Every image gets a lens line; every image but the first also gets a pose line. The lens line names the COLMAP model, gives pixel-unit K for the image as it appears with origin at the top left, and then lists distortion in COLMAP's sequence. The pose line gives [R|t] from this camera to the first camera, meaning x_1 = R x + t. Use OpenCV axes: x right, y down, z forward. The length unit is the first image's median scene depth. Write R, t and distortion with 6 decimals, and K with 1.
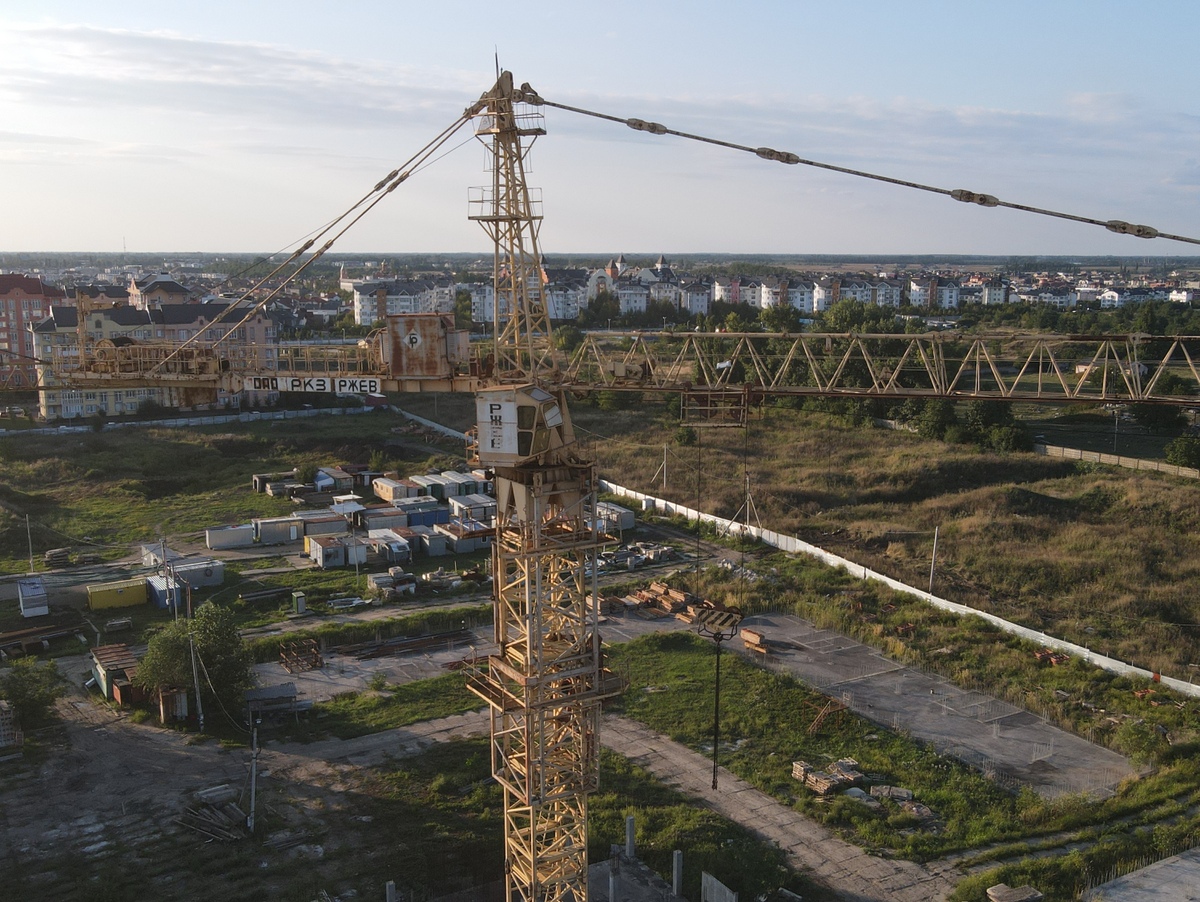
lens RADIAL K [[1182.1, 0, 615.8], [0, 1182.1, 451.7], [0, 0, 1]] dist [-0.040857, 0.135186]
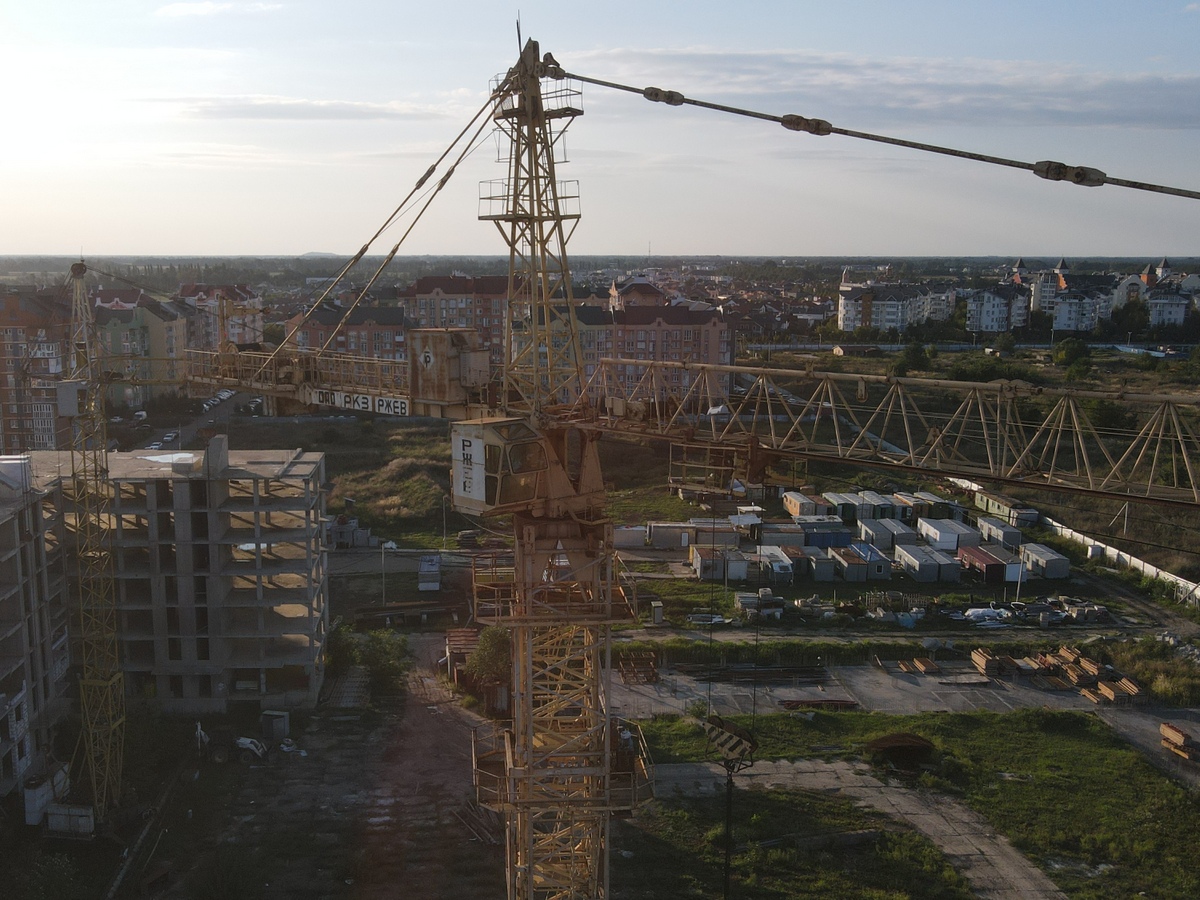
lens RADIAL K [[1181.5, 0, 518.2], [0, 1181.5, 452.6], [0, 0, 1]] dist [-0.022207, 0.061245]
pose [[0.876641, 0.077640, -0.474839, 0.080094], [-0.078741, 0.996740, 0.017603, -0.011937], [0.474658, 0.021958, 0.879897, 0.068188]]
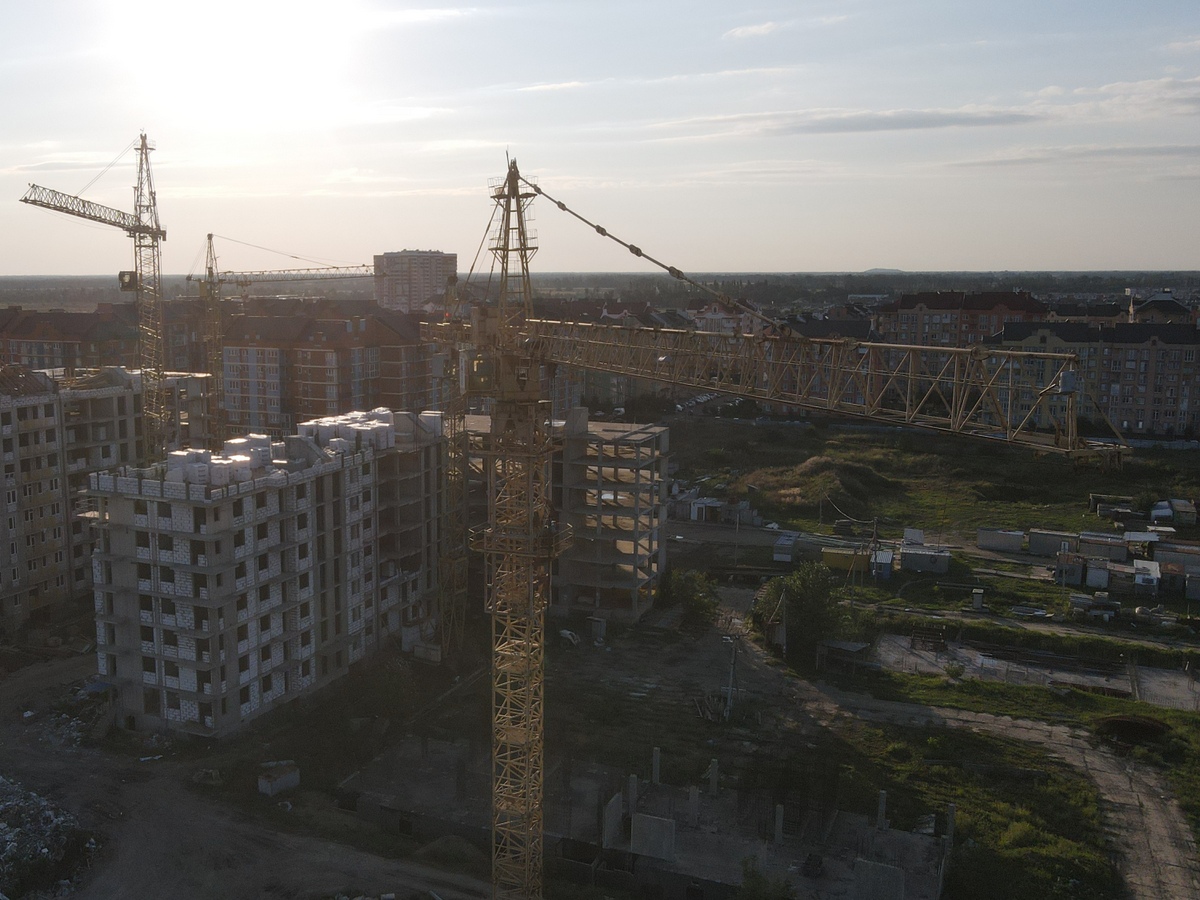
lens RADIAL K [[1192.5, 0, 482.7], [0, 1192.5, 447.0], [0, 0, 1]] dist [-0.000119, 0.028502]
pose [[0.549705, 0.116748, -0.827160, 0.329190], [-0.134549, 0.989631, 0.050263, -0.001251], [0.824452, 0.083664, 0.559714, 0.017788]]
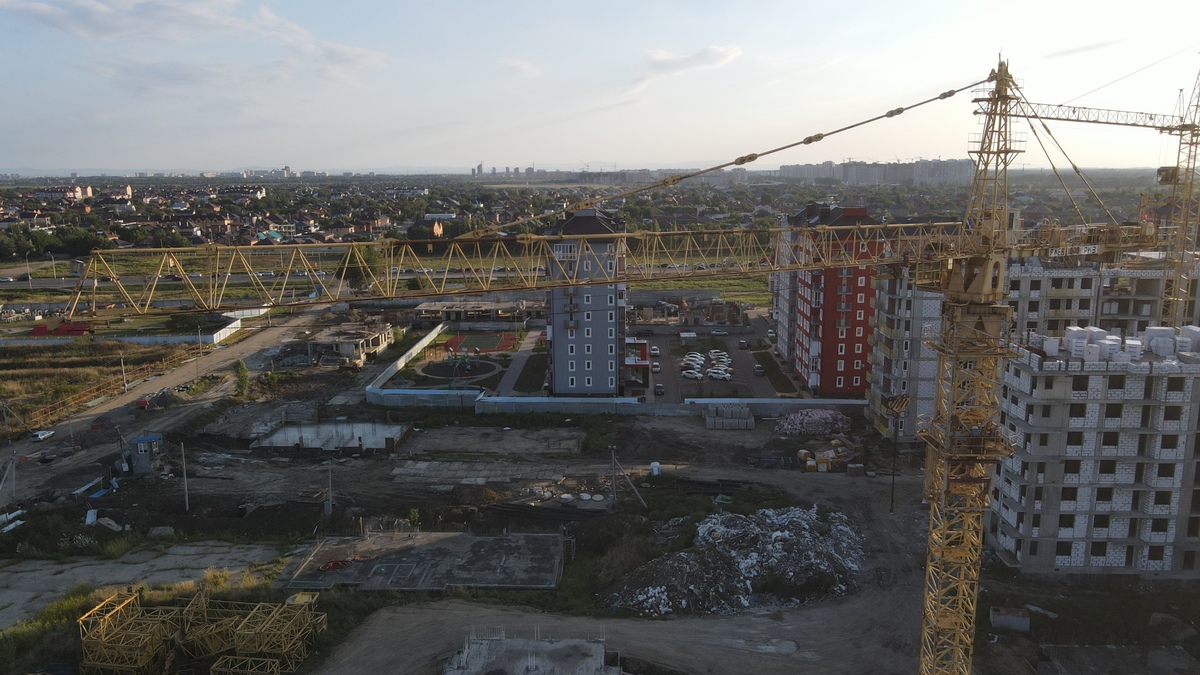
lens RADIAL K [[916.0, 0, 600.0], [0, 916.0, 337.5], [0, 0, 1]] dist [0.001542, 0.006565]
pose [[-0.538395, 0.153646, -0.828567, 0.334485], [-0.135885, 0.954542, 0.265303, -0.055175], [0.831664, 0.255428, -0.493043, 0.317485]]
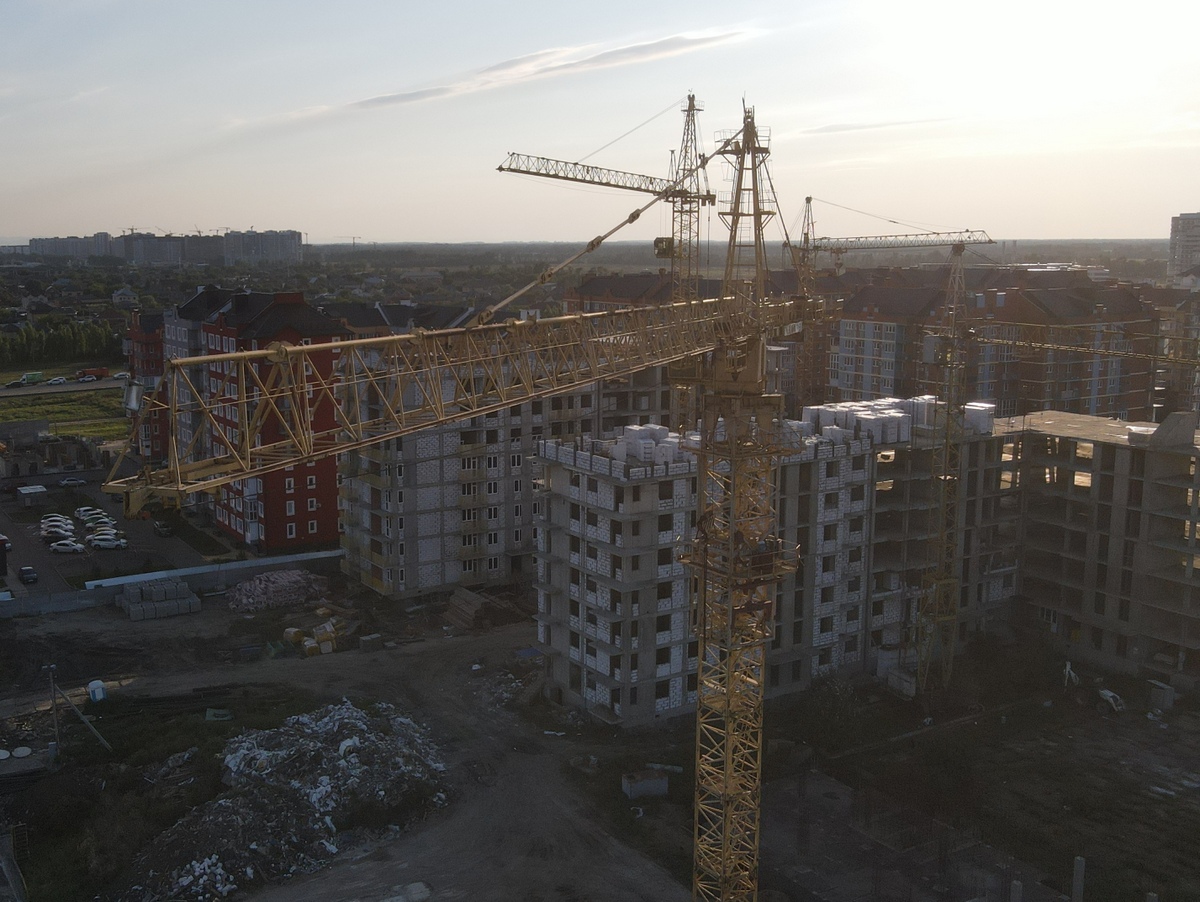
lens RADIAL K [[1275.7, 0, 524.3], [0, 1275.7, 430.4], [0, 0, 1]] dist [-0.054181, 0.200377]
pose [[0.003551, 0.145749, -0.989315, 0.364366], [-0.163663, 0.976066, 0.143209, -0.030965], [0.986510, 0.161406, 0.027319, 0.190830]]
